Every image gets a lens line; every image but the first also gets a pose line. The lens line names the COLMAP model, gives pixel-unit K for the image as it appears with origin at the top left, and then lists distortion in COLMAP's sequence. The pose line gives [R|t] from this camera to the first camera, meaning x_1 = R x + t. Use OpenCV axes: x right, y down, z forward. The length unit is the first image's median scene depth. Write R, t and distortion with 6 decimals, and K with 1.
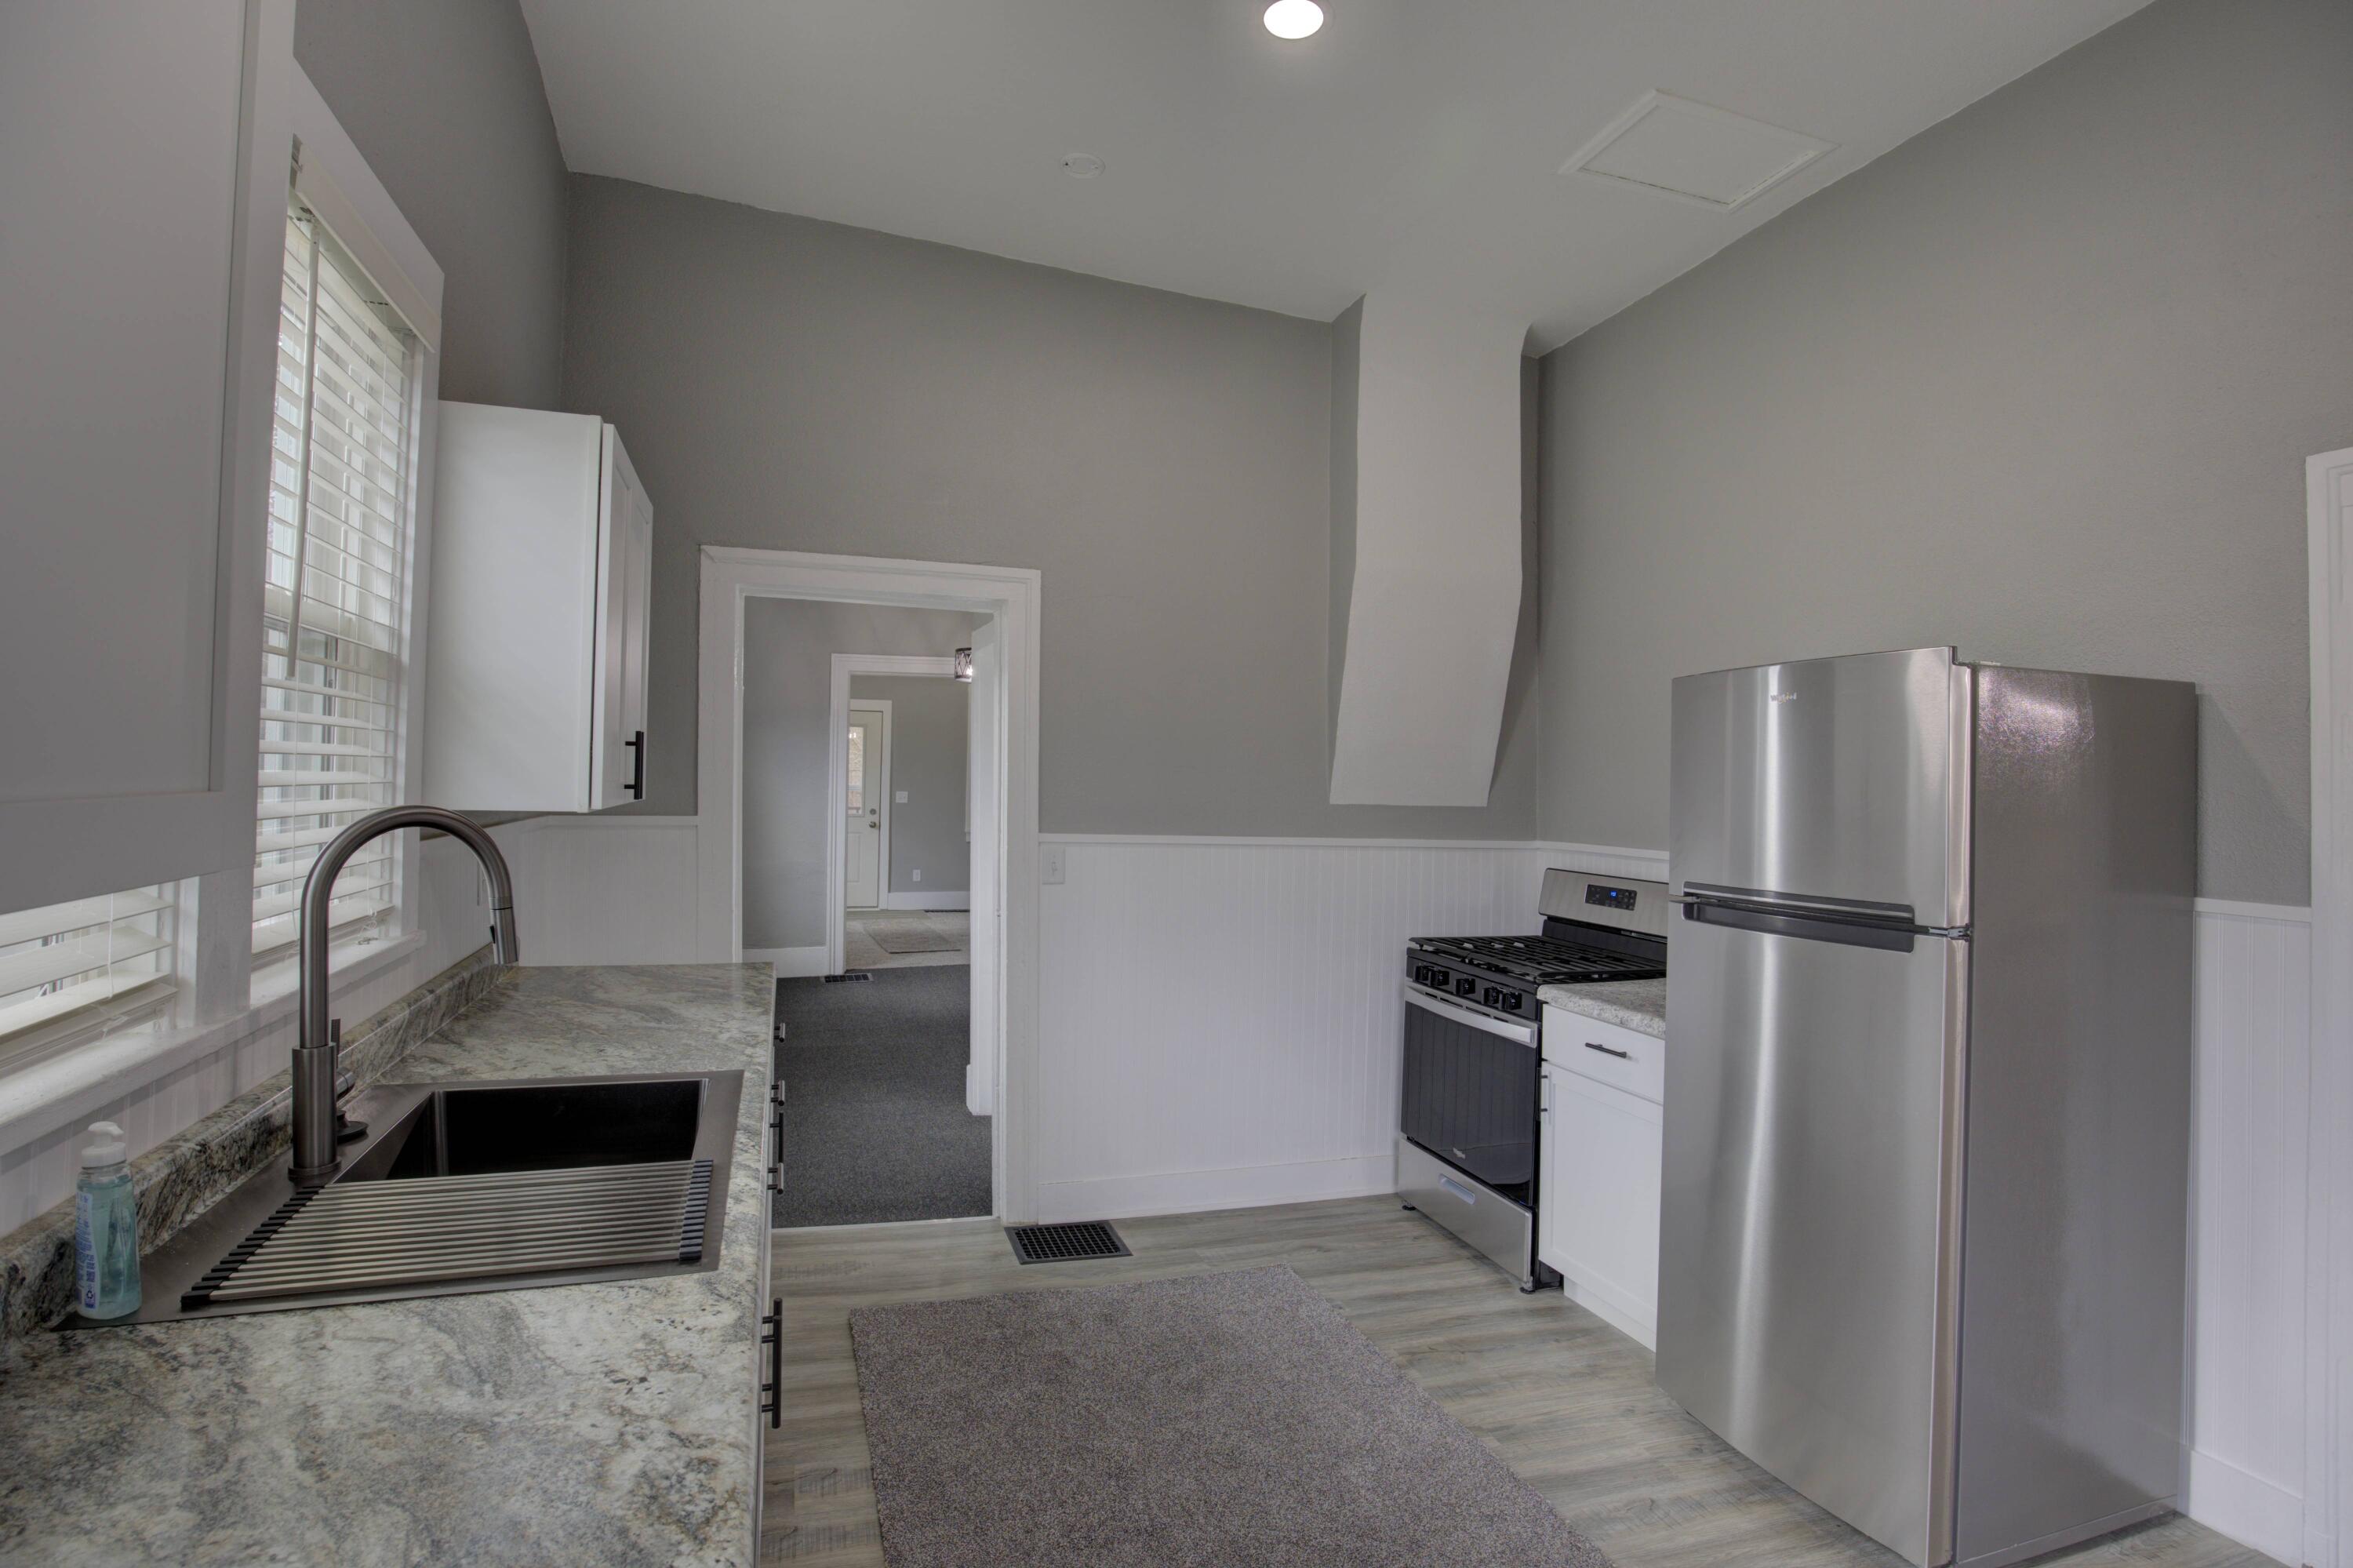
lens RADIAL K [[1157.9, 0, 1187.1], [0, 1157.9, 776.9], [0, 0, 1]] dist [-0.055240, 0.014477]
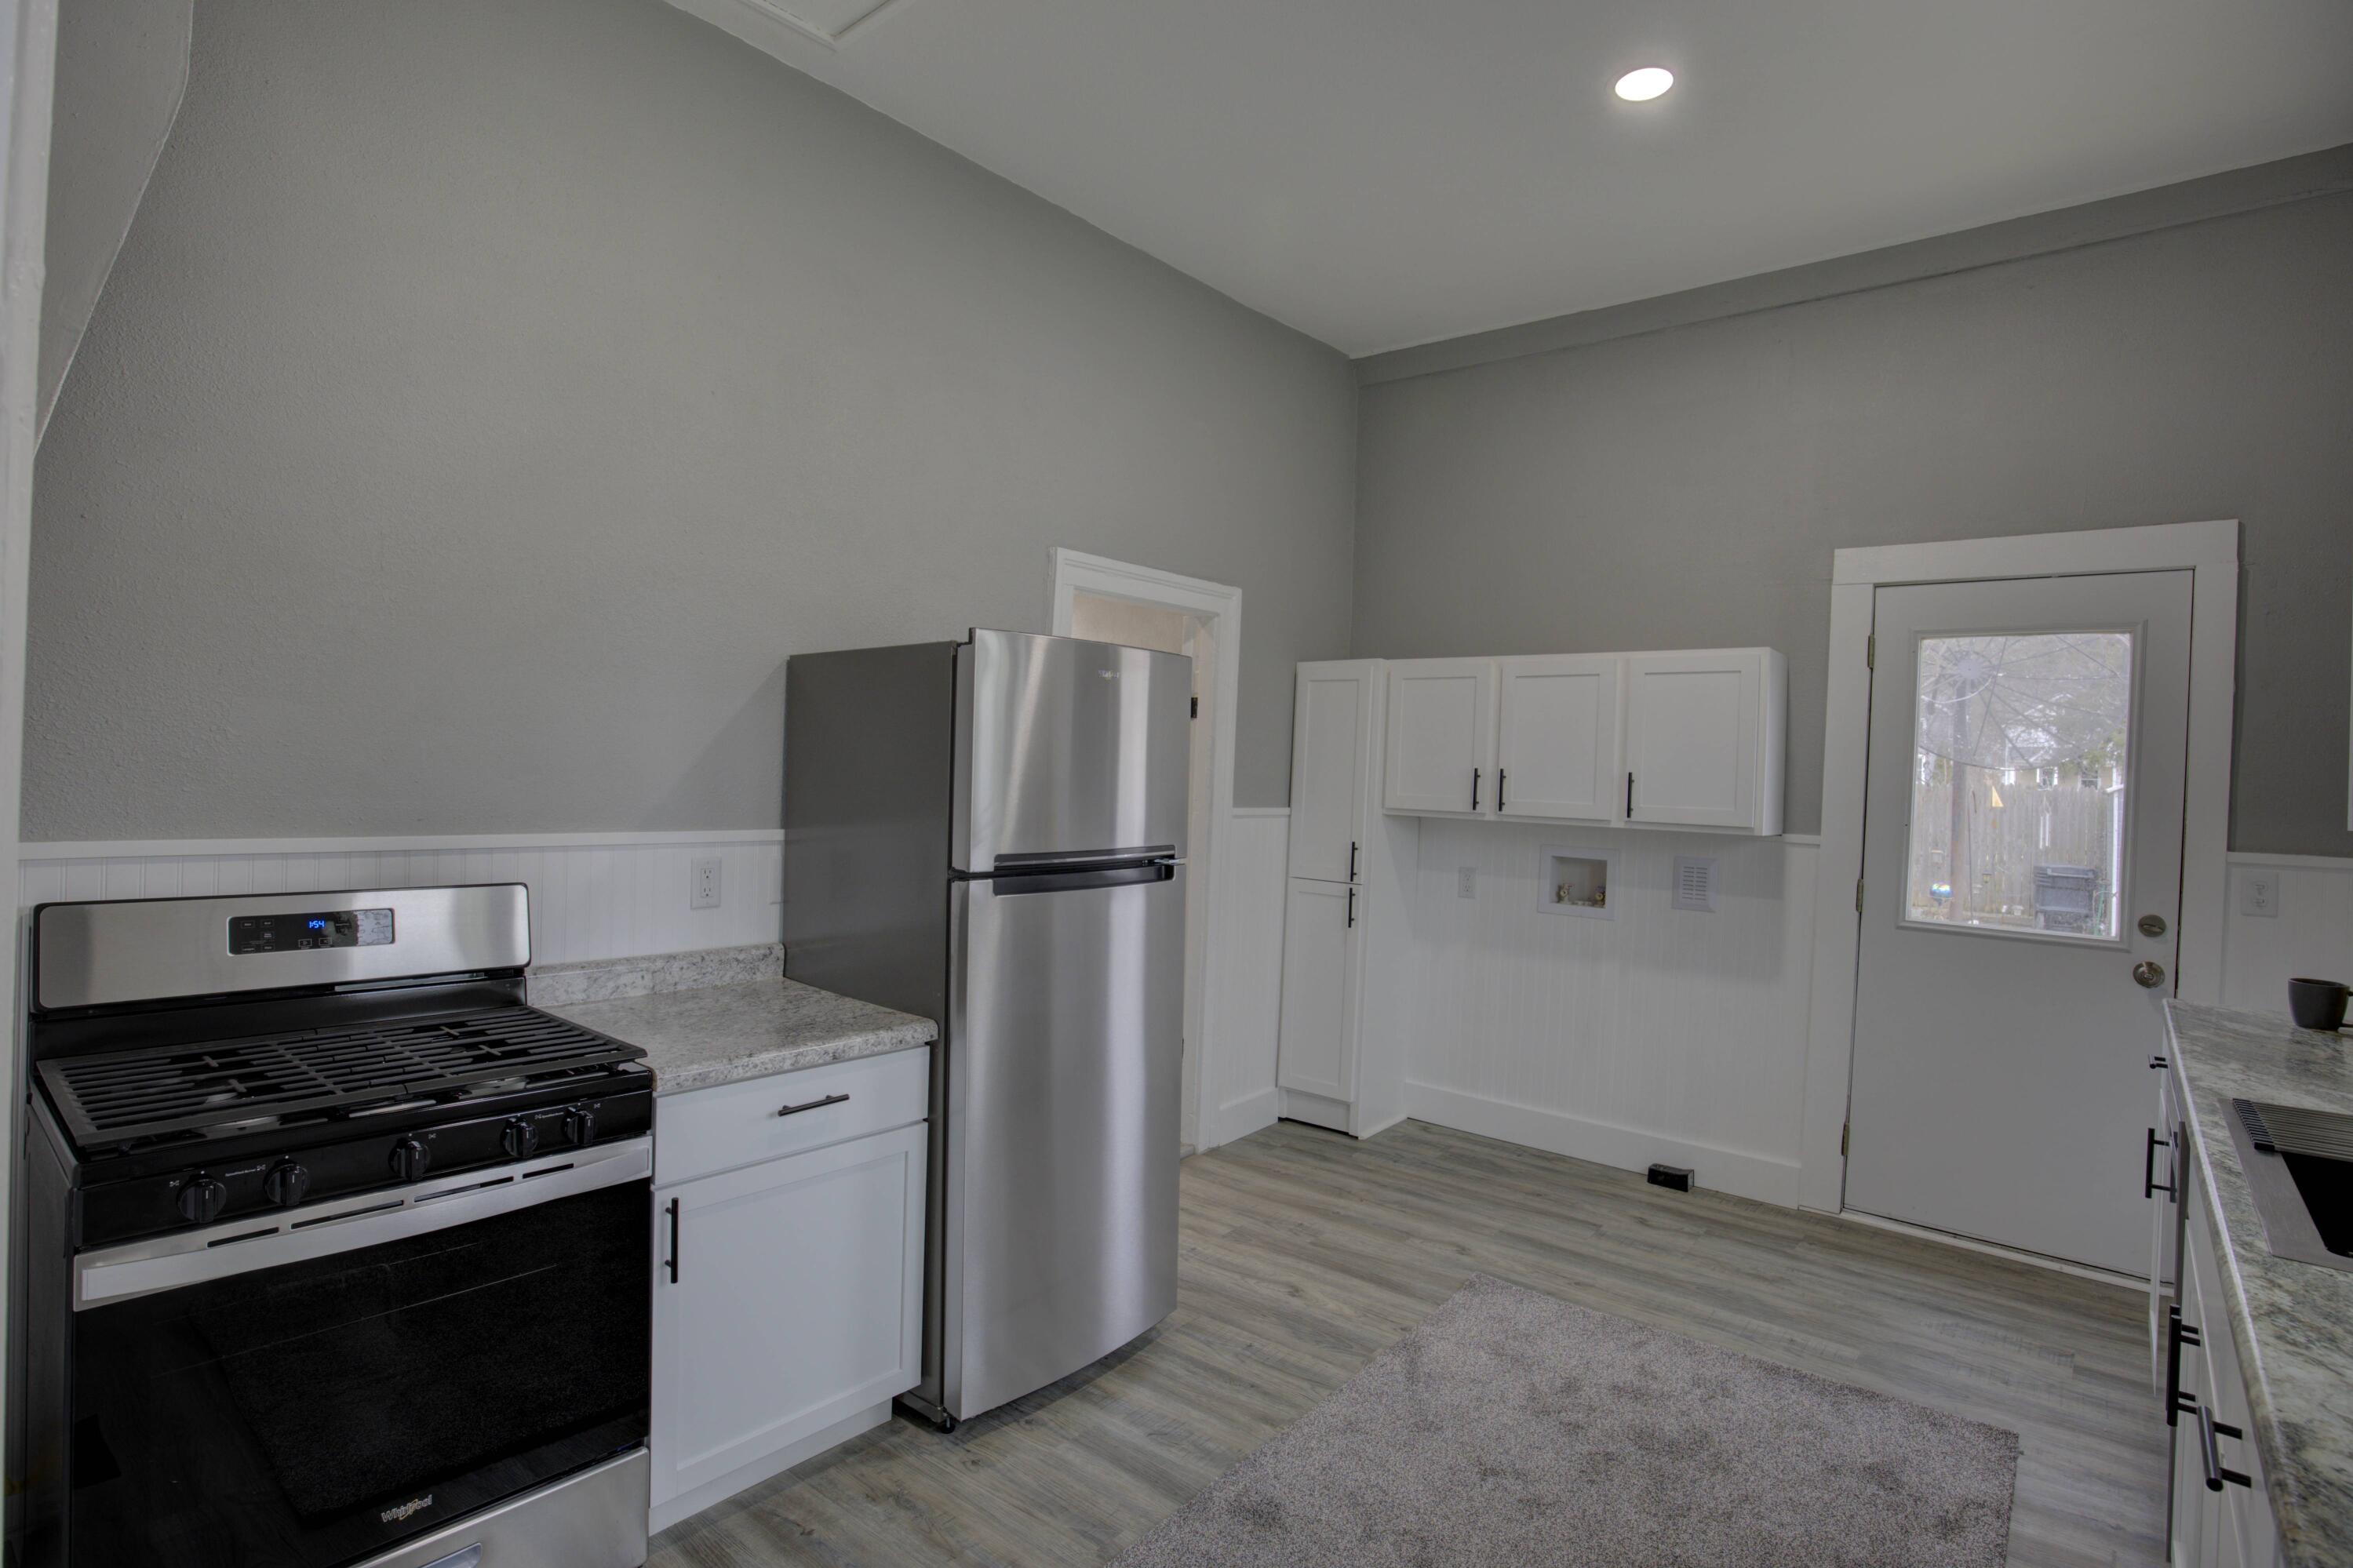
lens RADIAL K [[1165.7, 0, 1188.3], [0, 1165.7, 765.8], [0, 0, 1]] dist [-0.058835, 0.020995]
pose [[-0.525308, -0.032567, 0.850289, -0.415249], [-0.046867, 0.998858, 0.009303, 0.004430], [-0.849620, -0.034964, -0.526235, 1.306163]]
